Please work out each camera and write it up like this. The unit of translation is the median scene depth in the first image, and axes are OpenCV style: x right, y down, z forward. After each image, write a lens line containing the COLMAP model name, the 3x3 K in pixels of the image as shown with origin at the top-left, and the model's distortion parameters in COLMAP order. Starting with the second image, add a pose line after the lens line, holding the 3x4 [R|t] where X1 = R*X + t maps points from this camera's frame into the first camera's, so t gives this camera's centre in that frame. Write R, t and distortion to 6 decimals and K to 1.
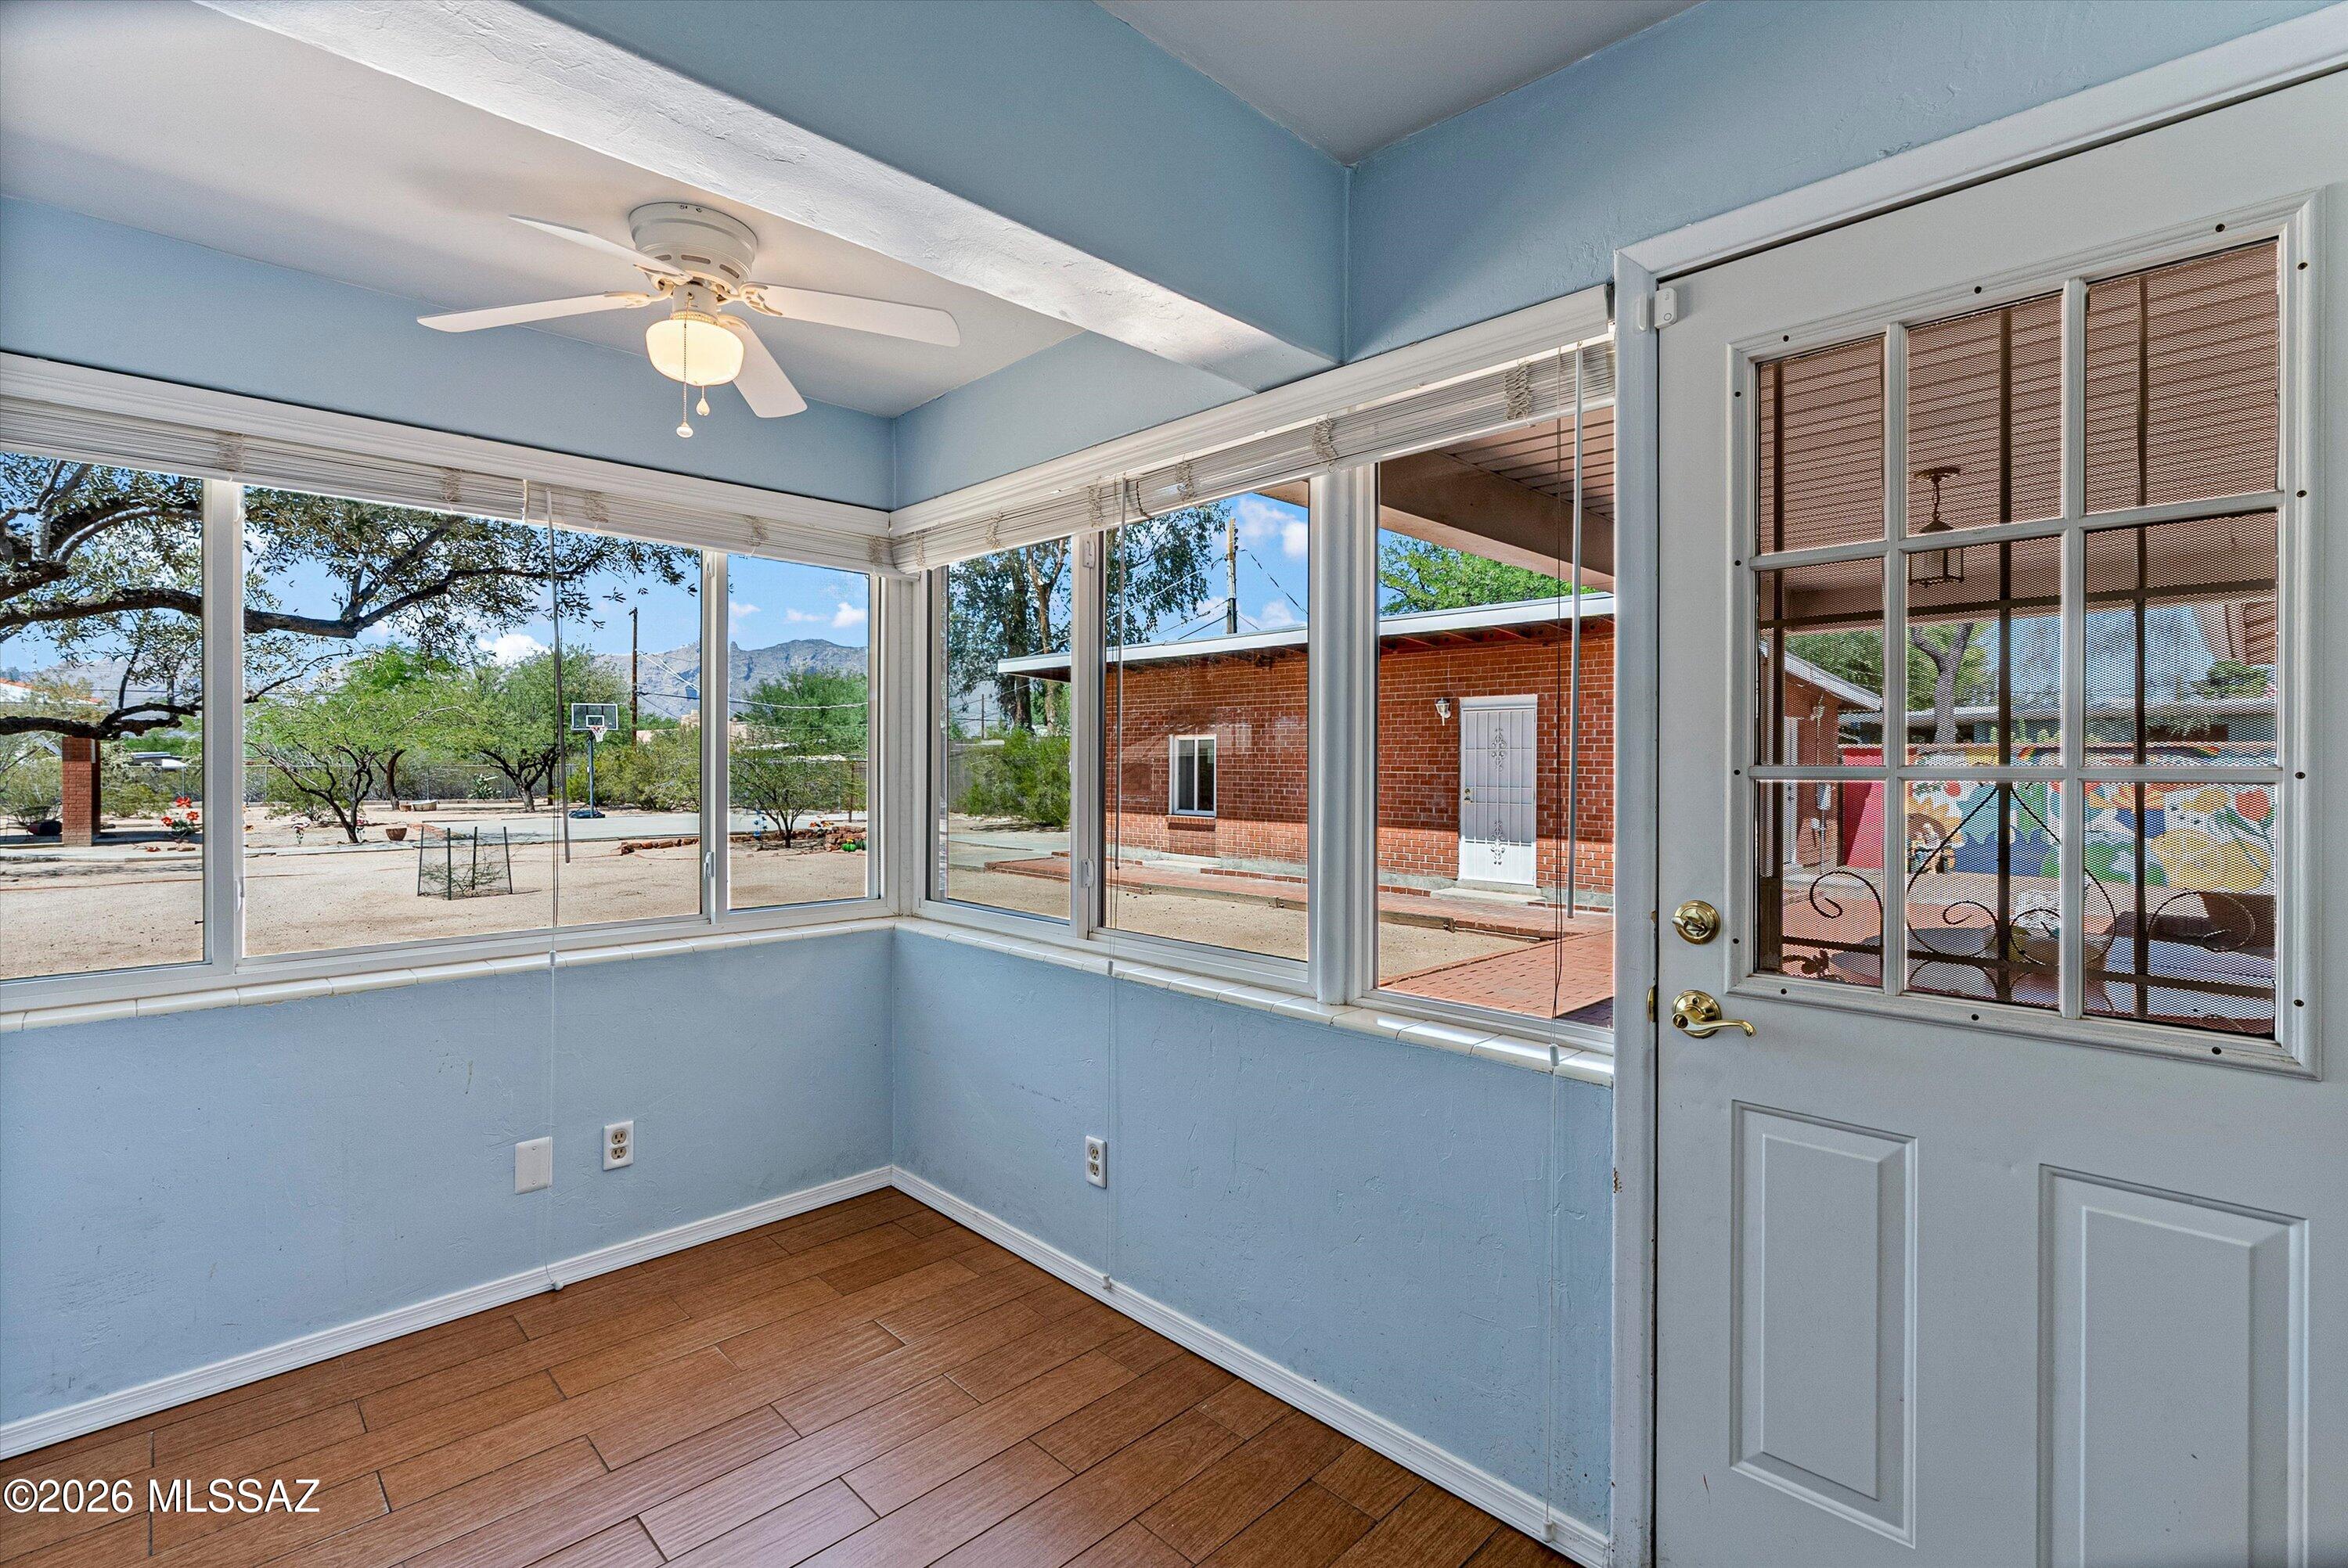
lens RADIAL K [[1073.4, 0, 1174.3], [0, 1073.4, 776.0], [0, 0, 1]] dist [-0.002325, -0.000288]
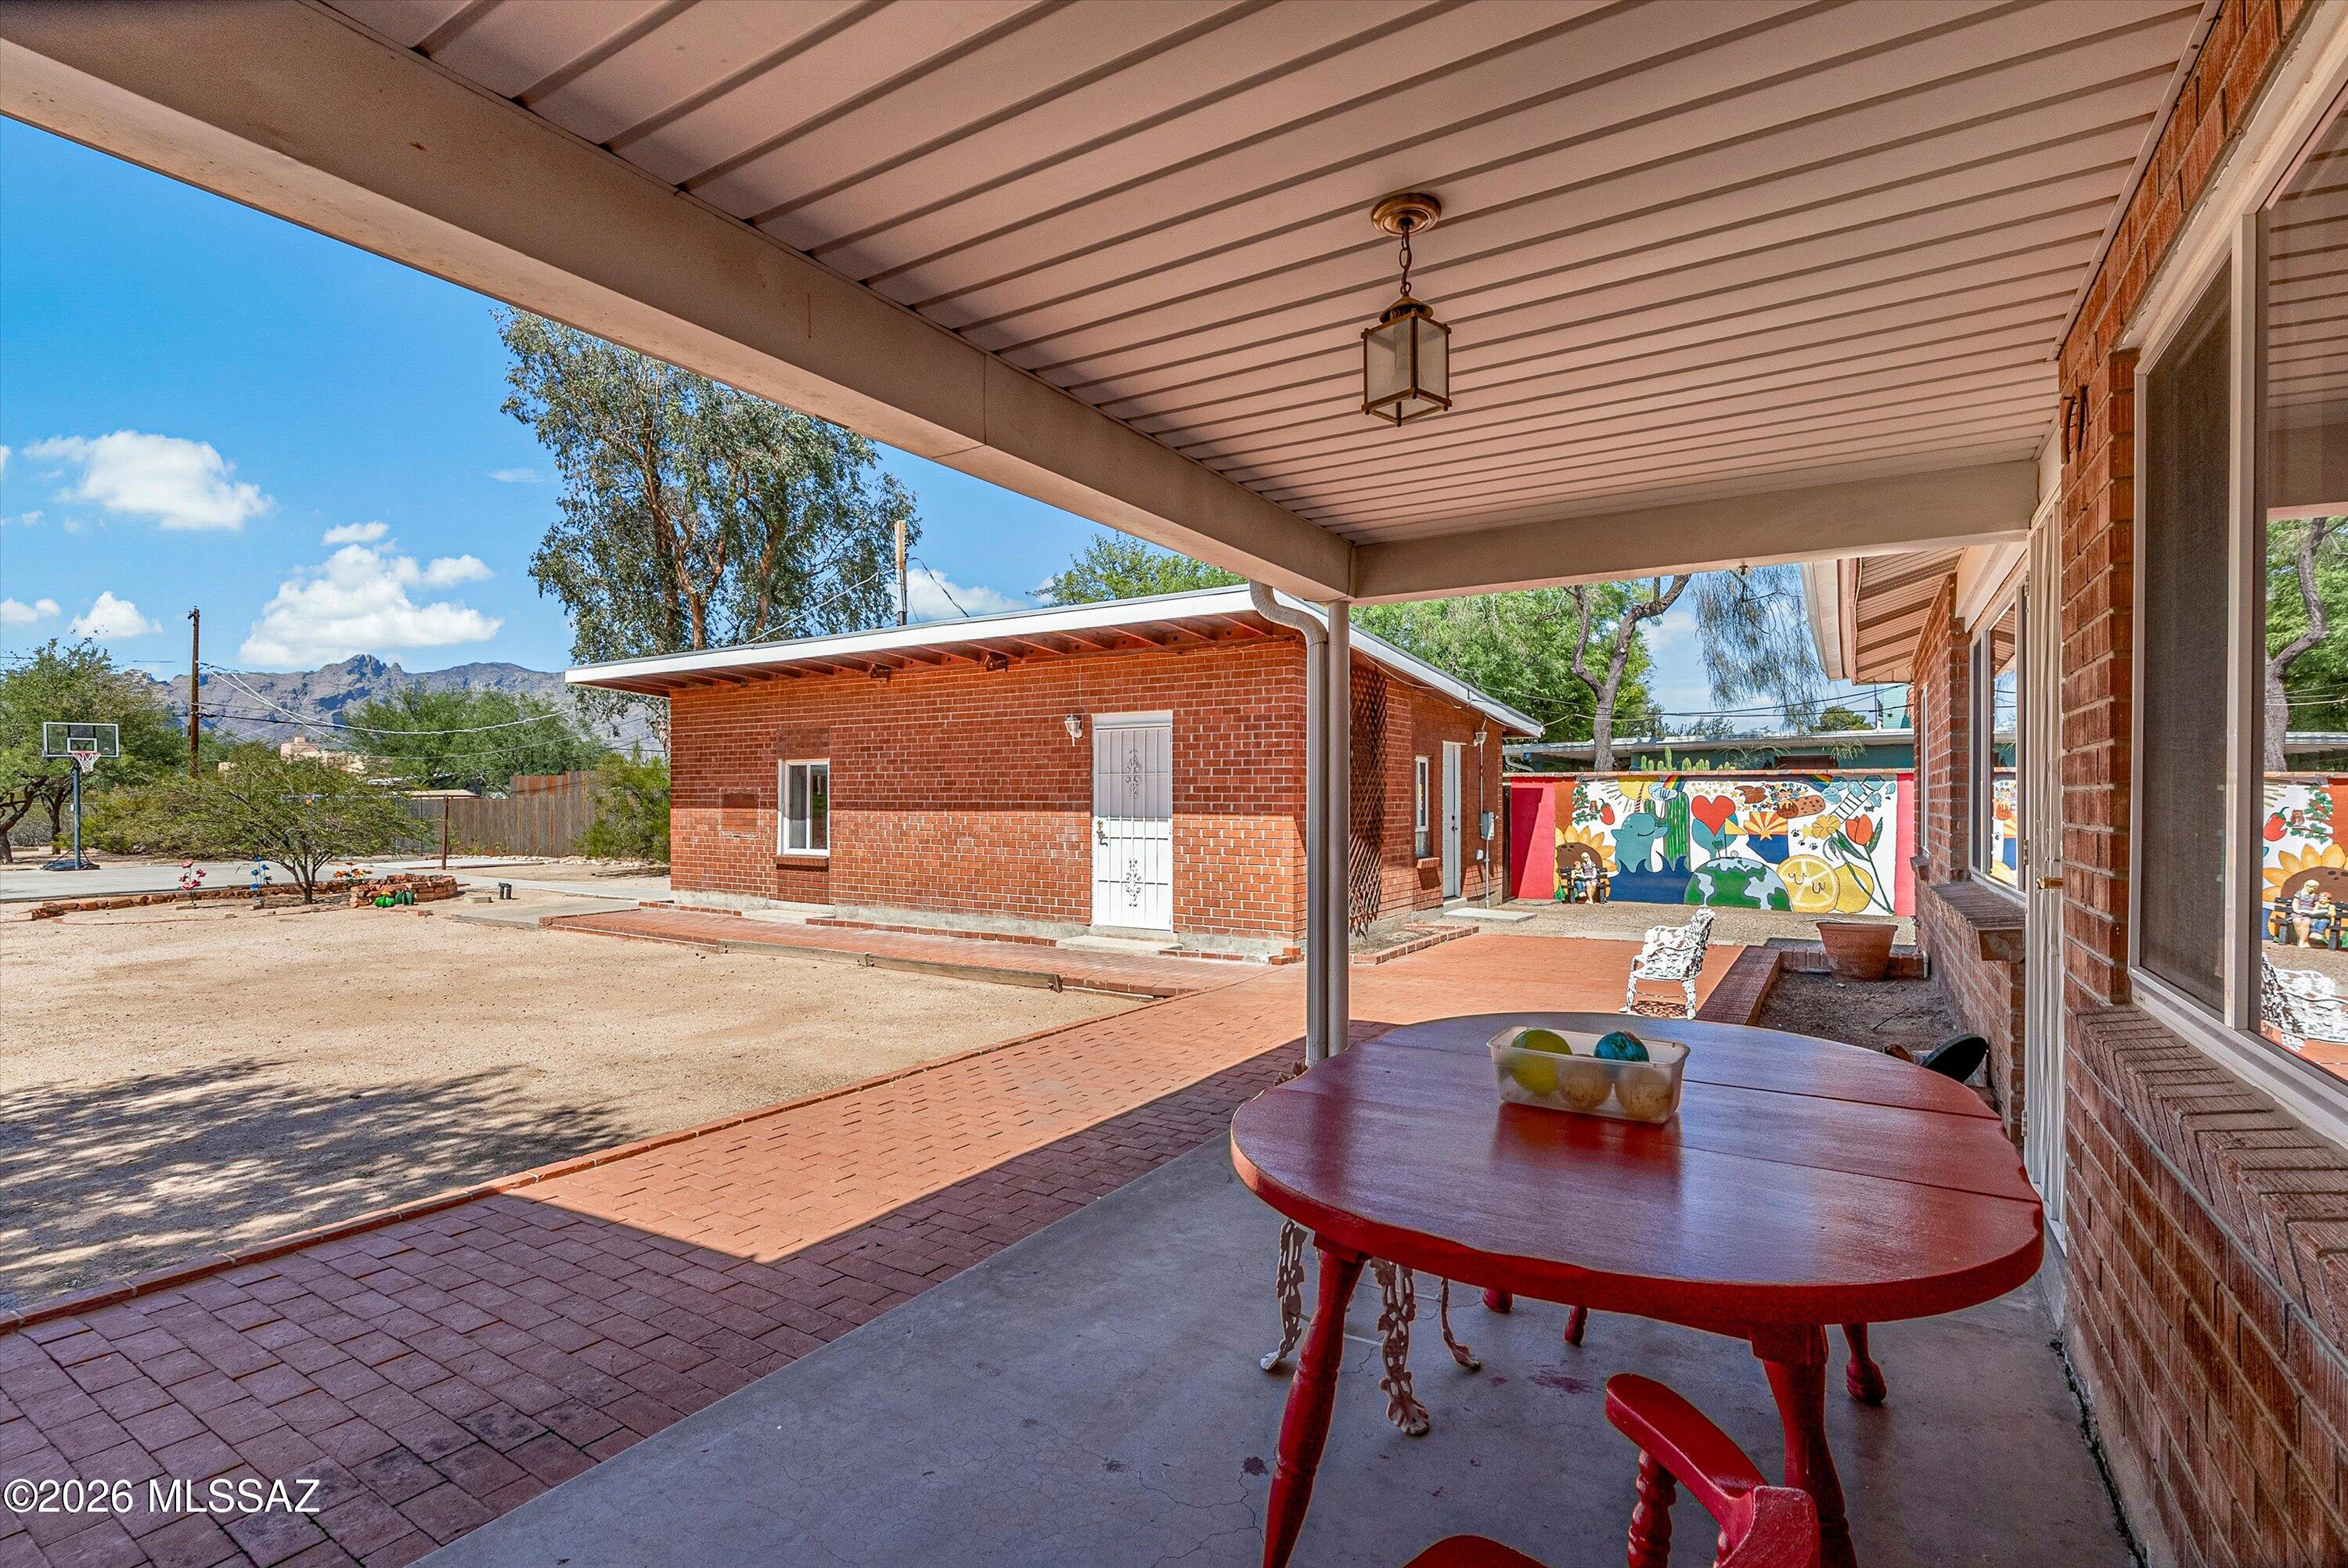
lens RADIAL K [[1073.4, 0, 1186.2], [0, 1073.4, 796.5], [0, 0, 1]] dist [-0.002325, -0.000288]
pose [[0.973329, -0.002376, 0.229400, 0.112698], [0.006105, 0.999860, -0.015547, 0.005749], [-0.229331, 0.016533, 0.973208, 0.115561]]
